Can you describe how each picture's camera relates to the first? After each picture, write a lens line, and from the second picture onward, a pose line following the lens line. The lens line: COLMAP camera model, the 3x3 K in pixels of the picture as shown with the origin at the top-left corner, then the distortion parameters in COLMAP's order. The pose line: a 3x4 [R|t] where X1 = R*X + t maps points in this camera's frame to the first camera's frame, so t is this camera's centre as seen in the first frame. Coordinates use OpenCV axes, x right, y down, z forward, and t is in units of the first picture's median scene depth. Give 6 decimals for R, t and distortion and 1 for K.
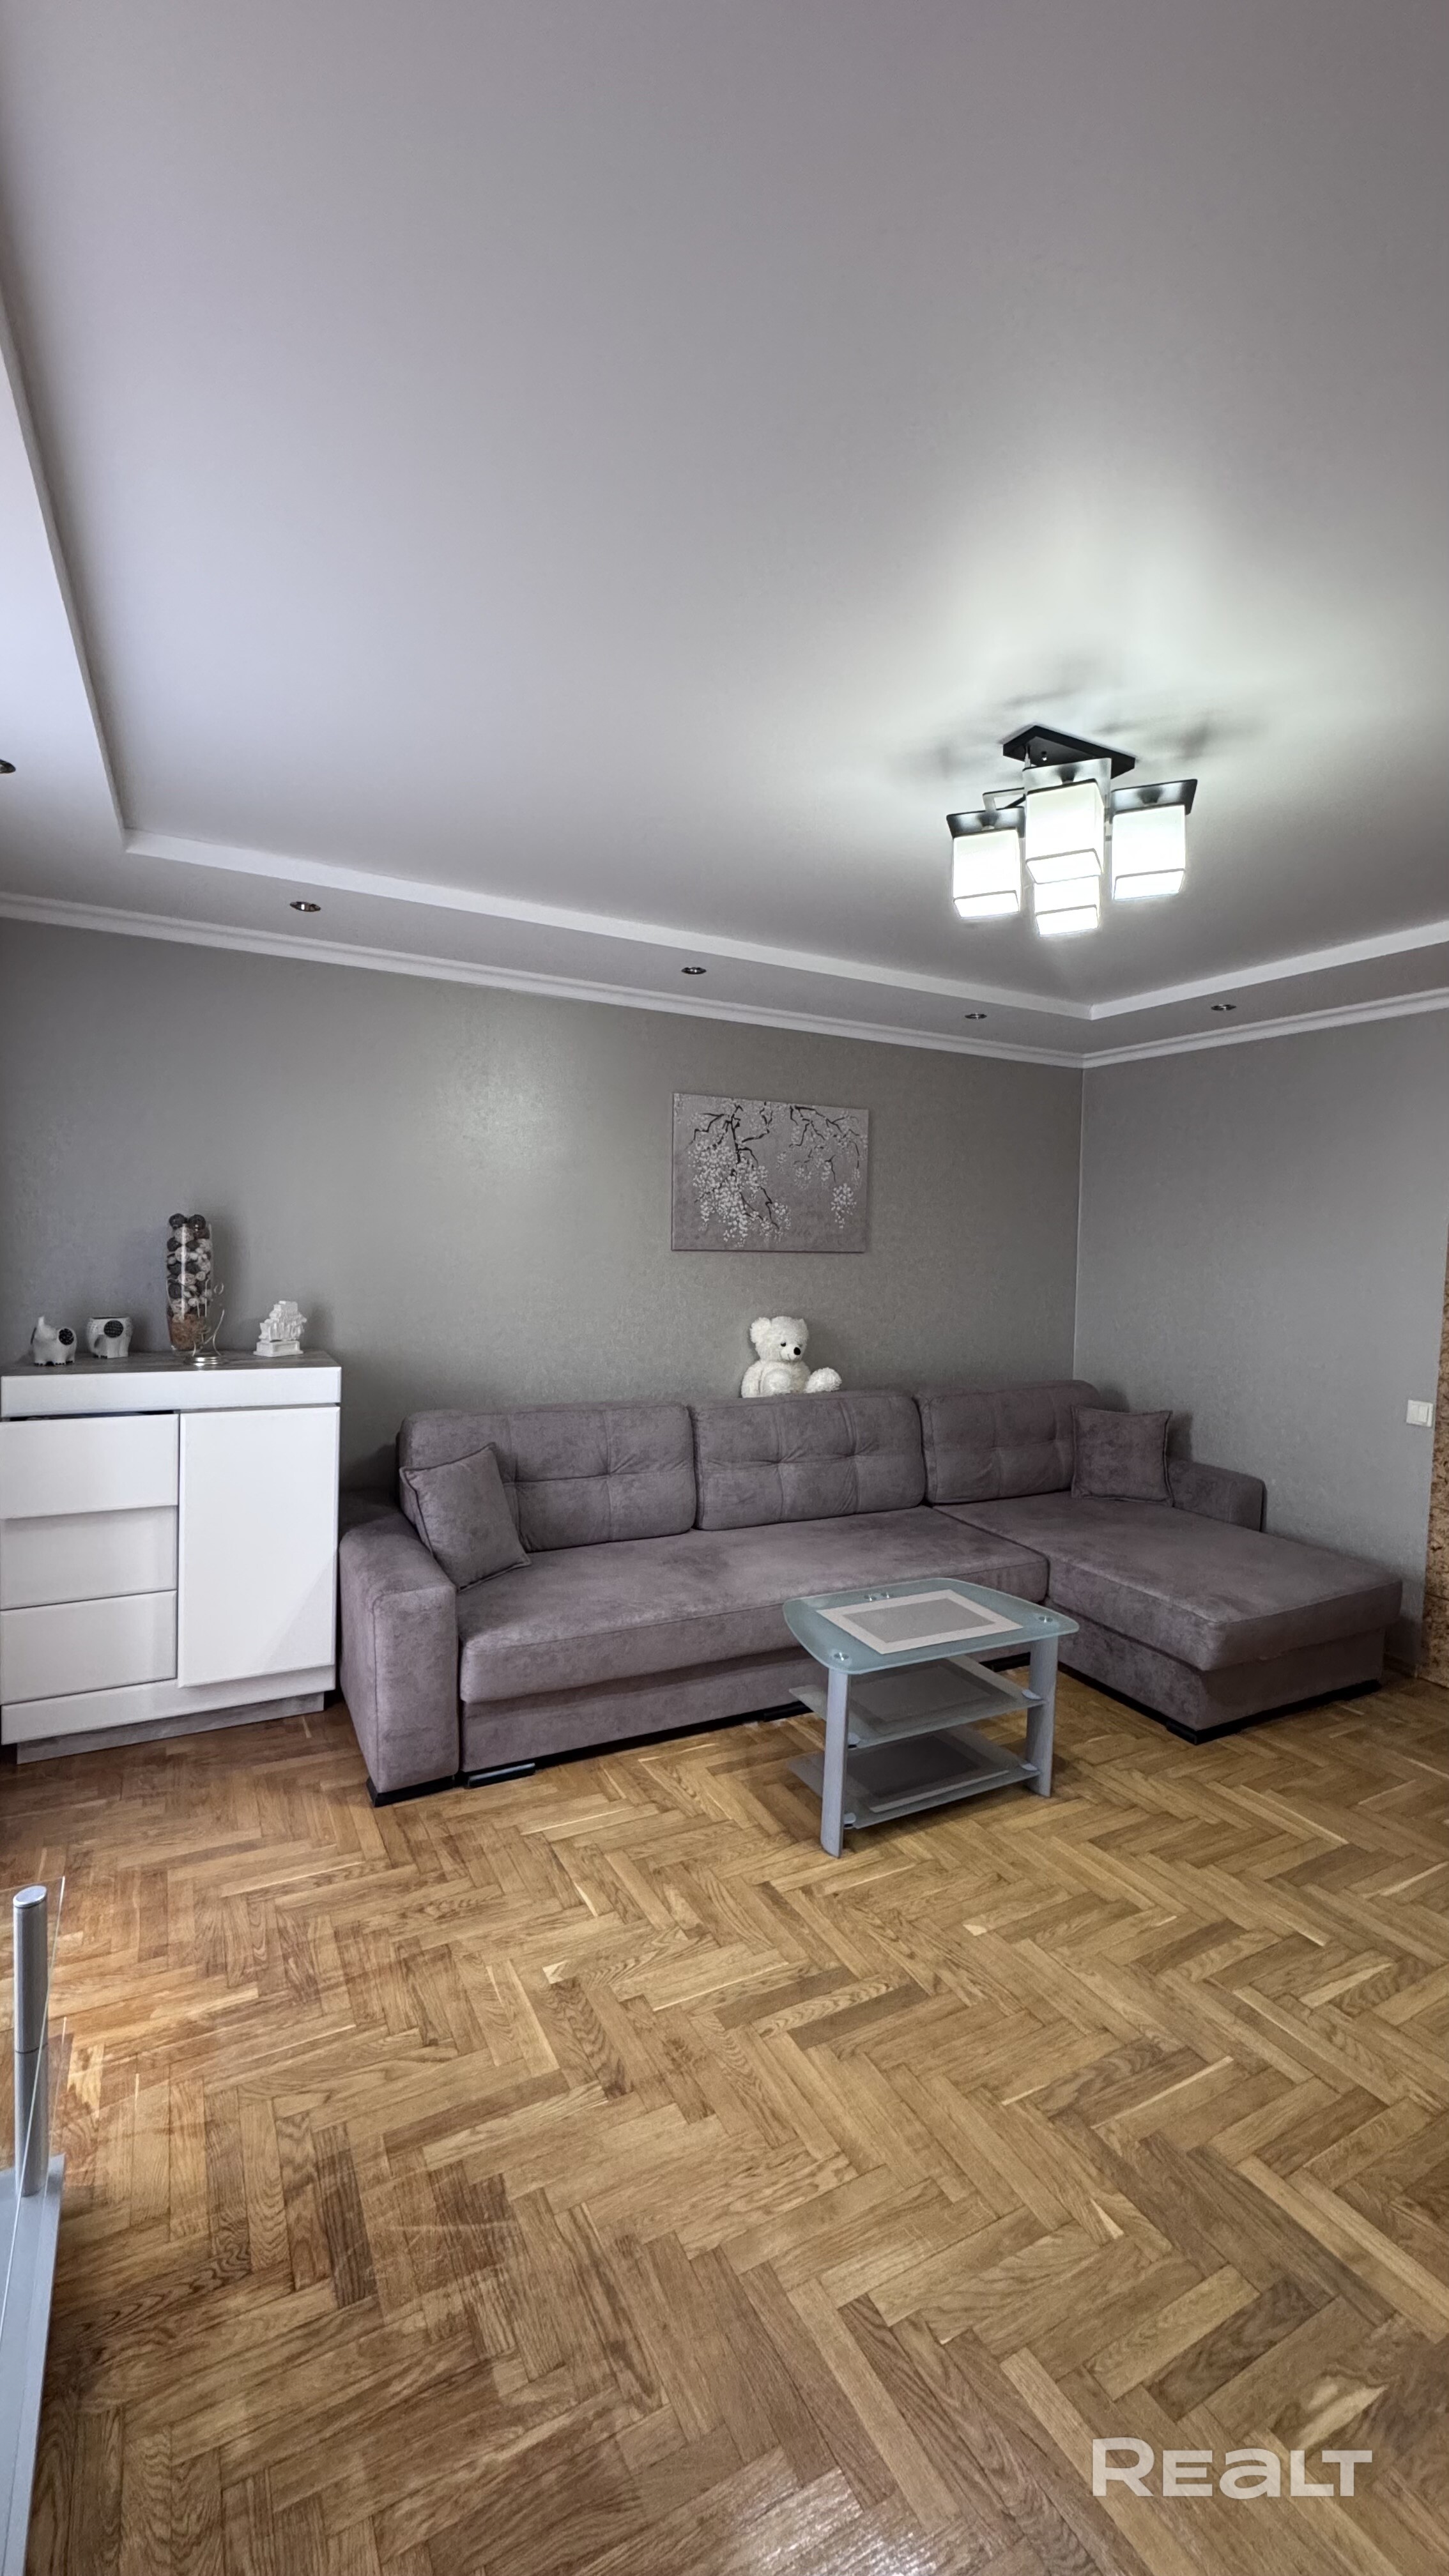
lens RADIAL K [[1029.9, 0, 727.4], [0, 1029.9, 1287.7], [0, 0, 1]] dist [0.000892, -0.000047]
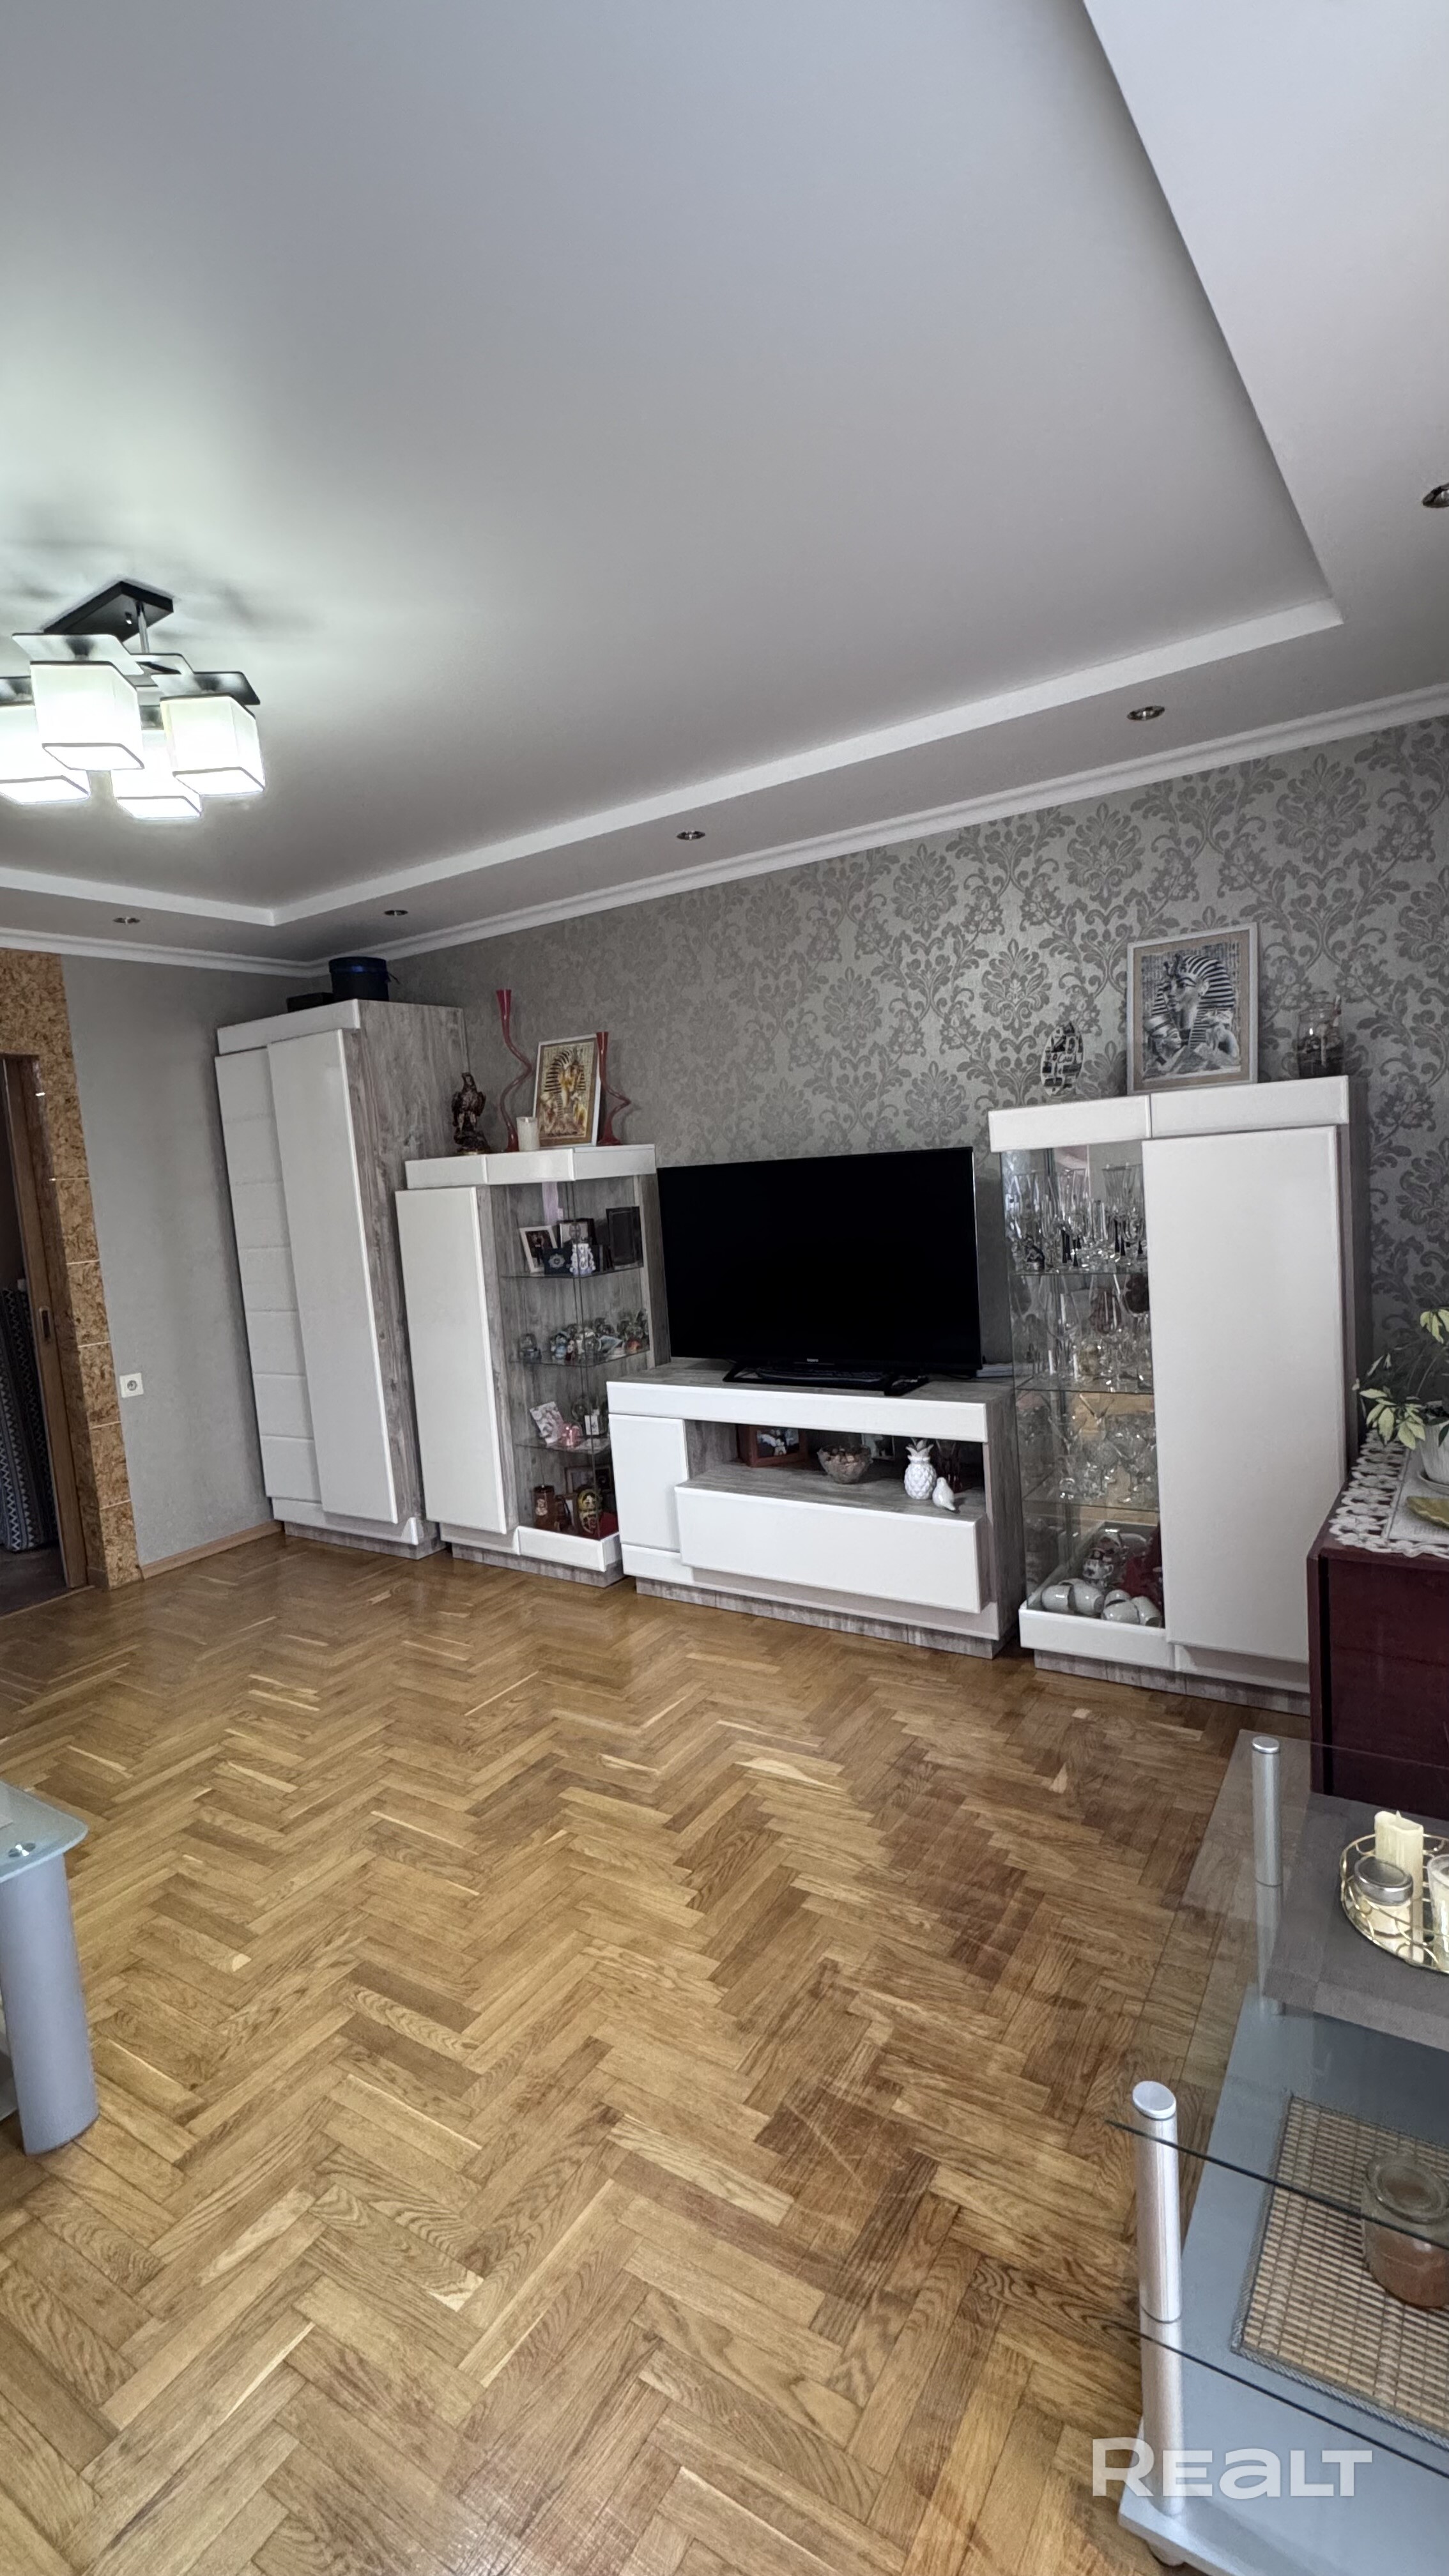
lens RADIAL K [[1166.9, 0, 724.5], [0, 1166.9, 1286.7], [0, 0, 1]] dist [-0.001531, -0.000660]
pose [[-0.488050, -0.088239, 0.868344, -1.049273], [0.097010, 0.983228, 0.154438, -0.076093], [-0.867408, 0.159611, -0.471305, 1.381021]]
